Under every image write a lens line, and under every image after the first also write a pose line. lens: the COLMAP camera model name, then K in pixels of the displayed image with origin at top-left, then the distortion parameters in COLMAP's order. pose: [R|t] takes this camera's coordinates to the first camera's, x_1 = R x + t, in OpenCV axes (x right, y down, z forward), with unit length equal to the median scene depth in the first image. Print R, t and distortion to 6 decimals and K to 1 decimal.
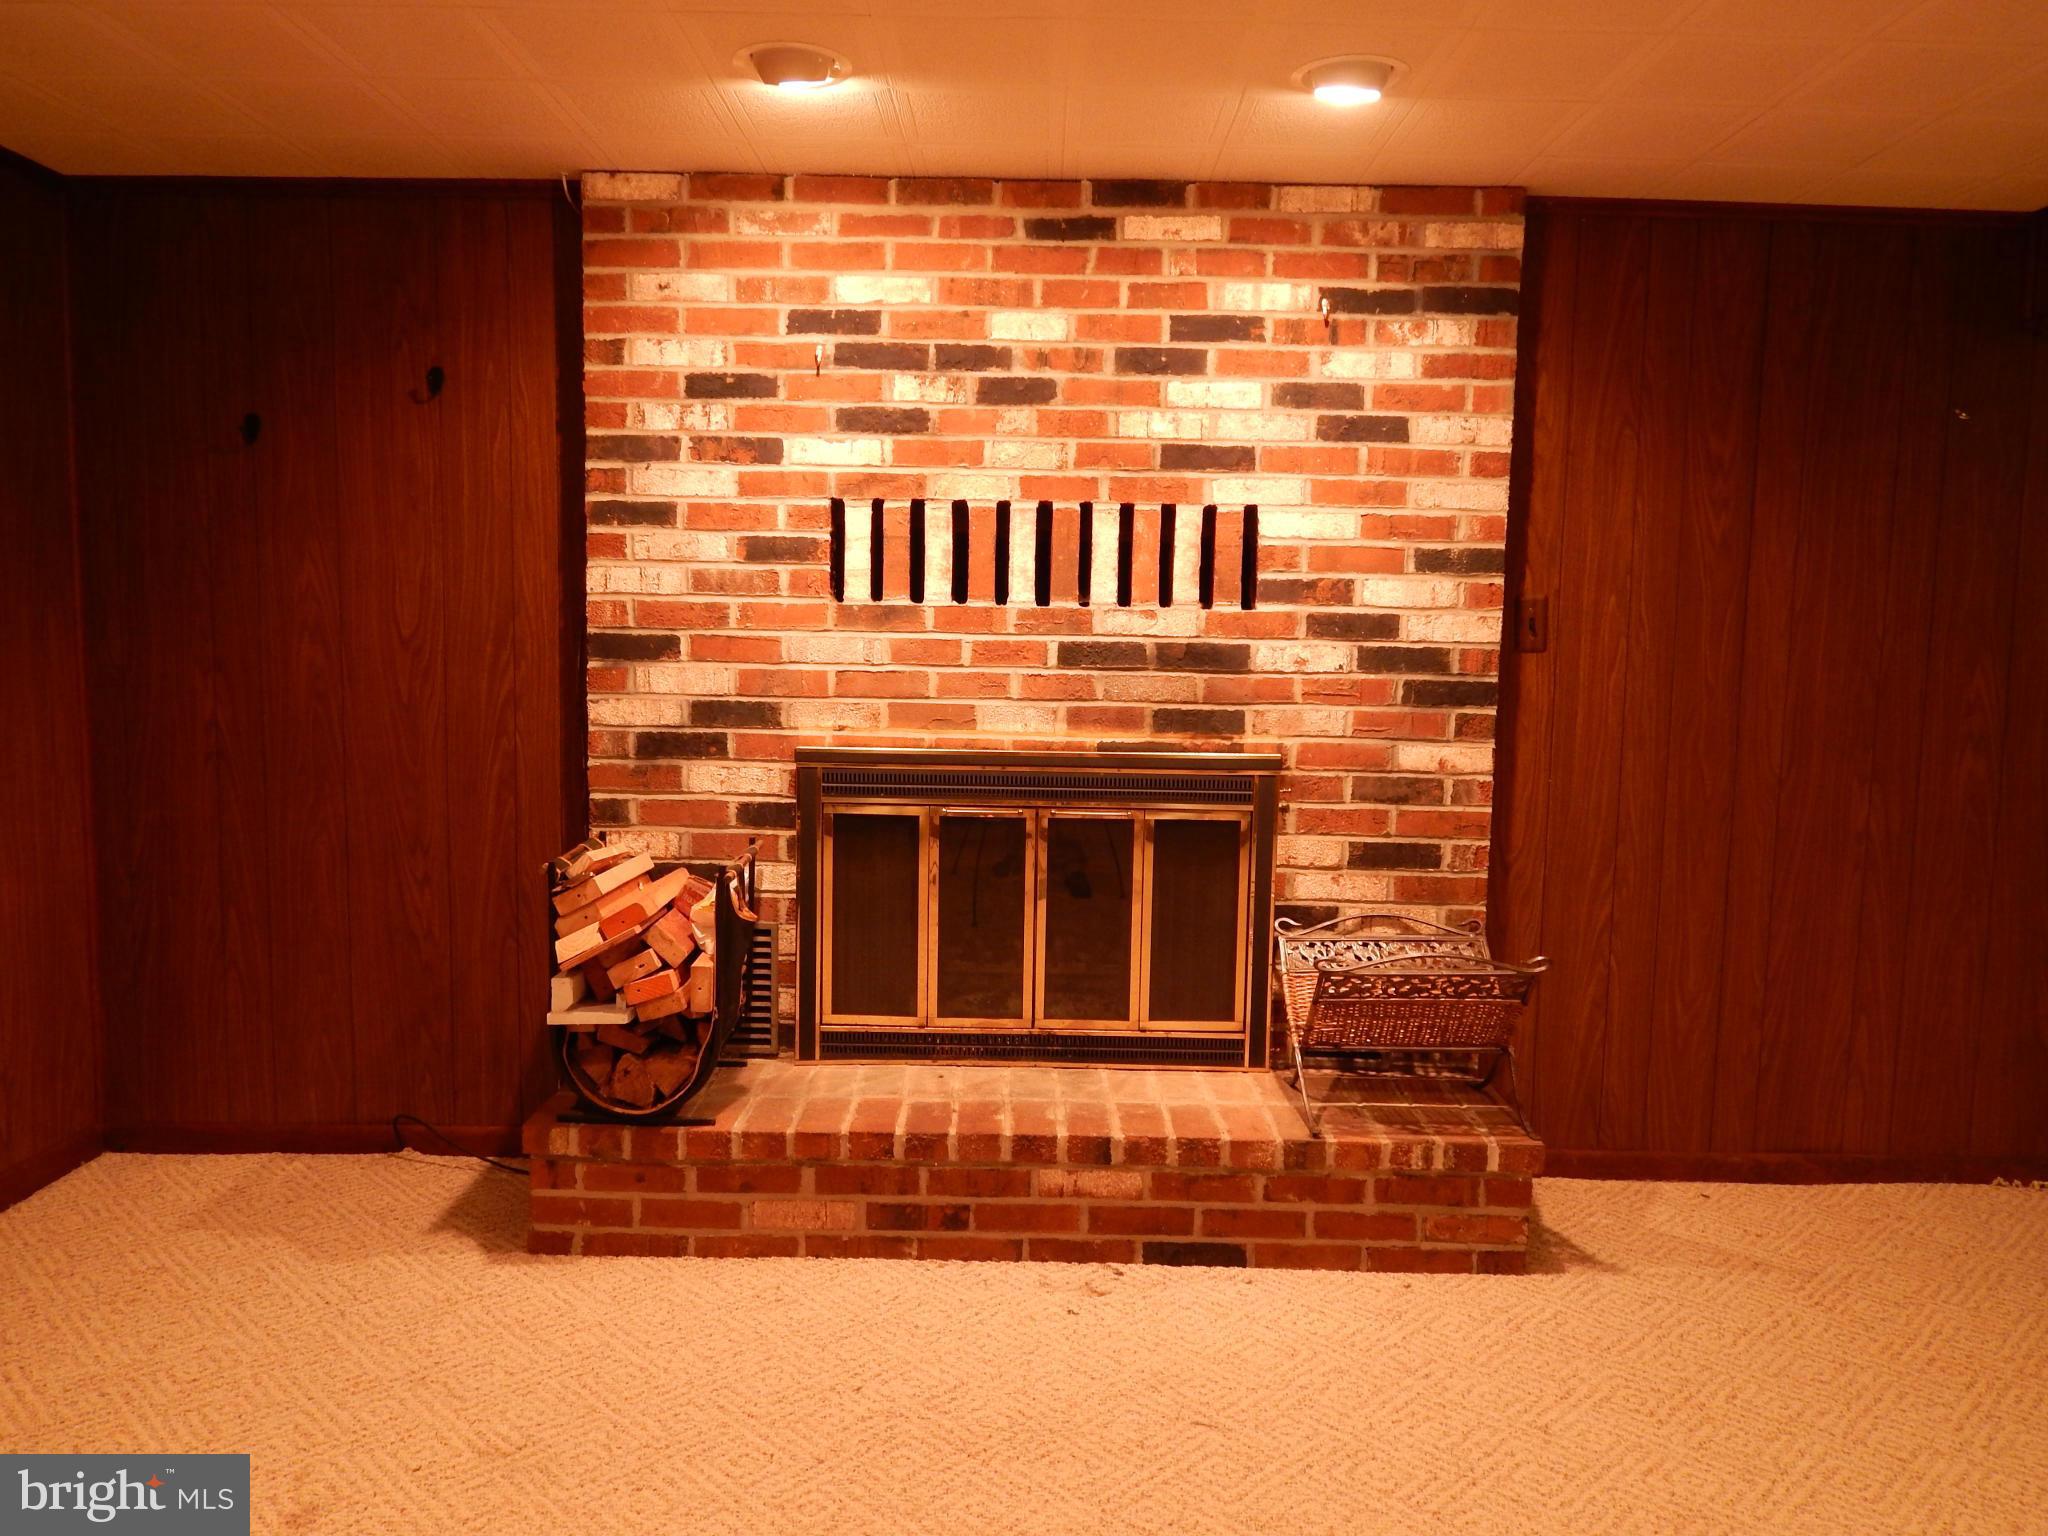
lens RADIAL K [[1511.0, 0, 1023.5], [0, 1511.0, 756.8], [0, 0, 1]] dist [-0.001502, -0.001697]
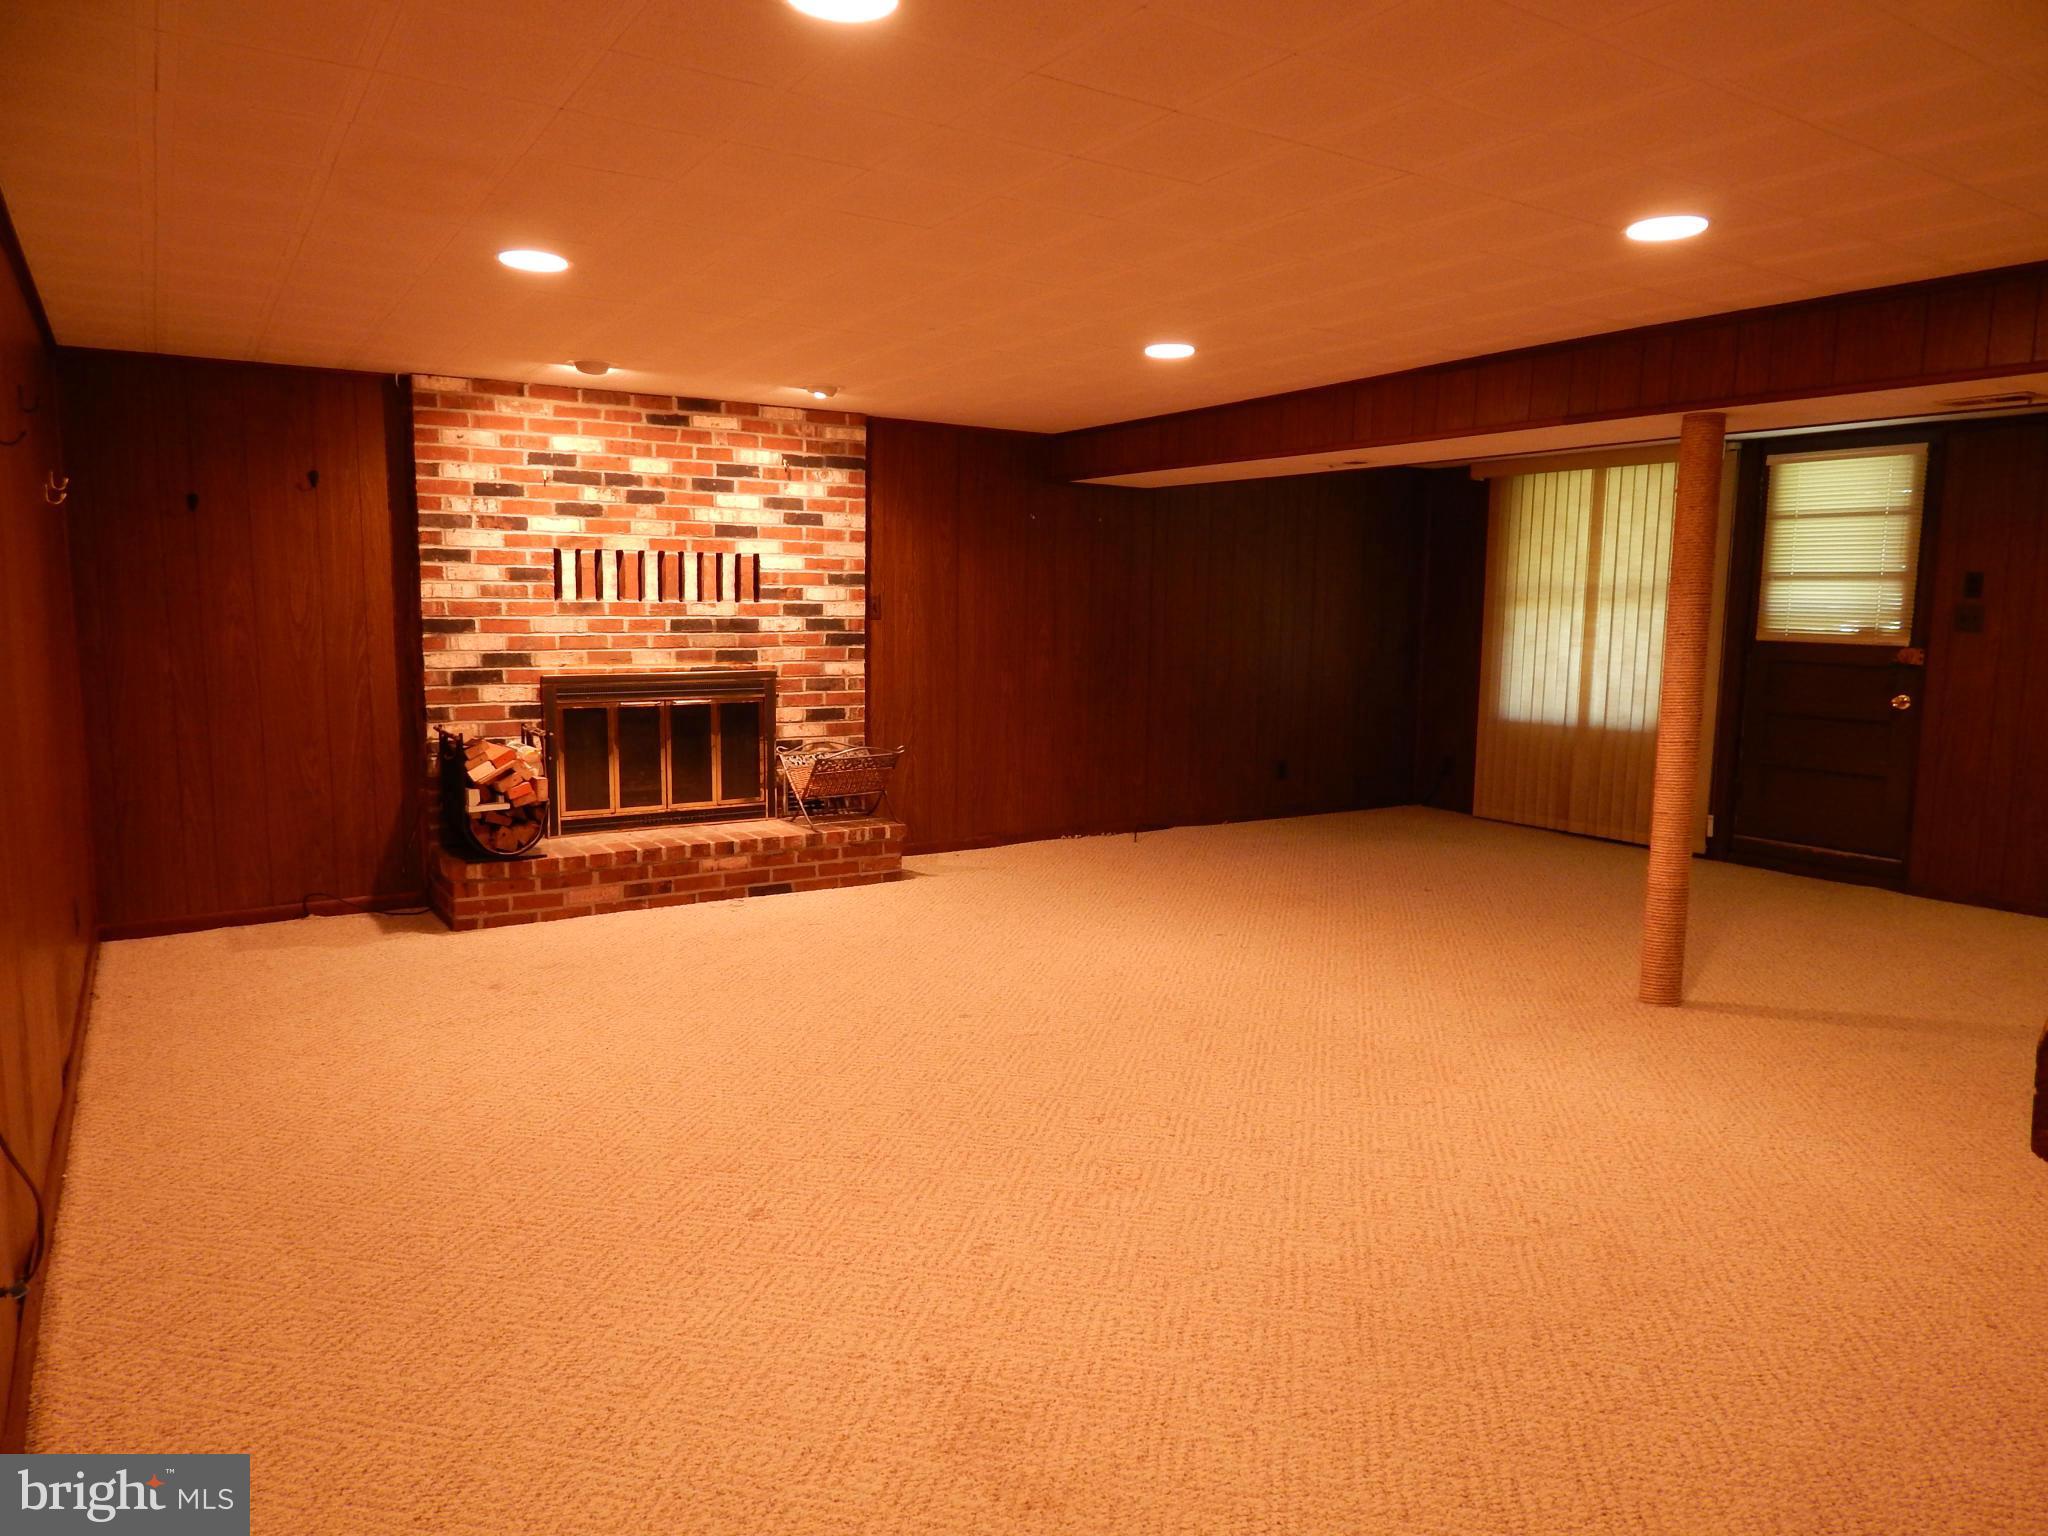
lens RADIAL K [[1344.7, 0, 1033.0], [0, 1344.7, 757.2], [0, 0, 1]] dist [0.000688, -0.005297]
pose [[0.838611, -0.073435, 0.539759, -0.573531], [0.055324, 0.997230, 0.049719, 0.048257], [-0.541915, -0.011833, 0.840350, -0.821724]]
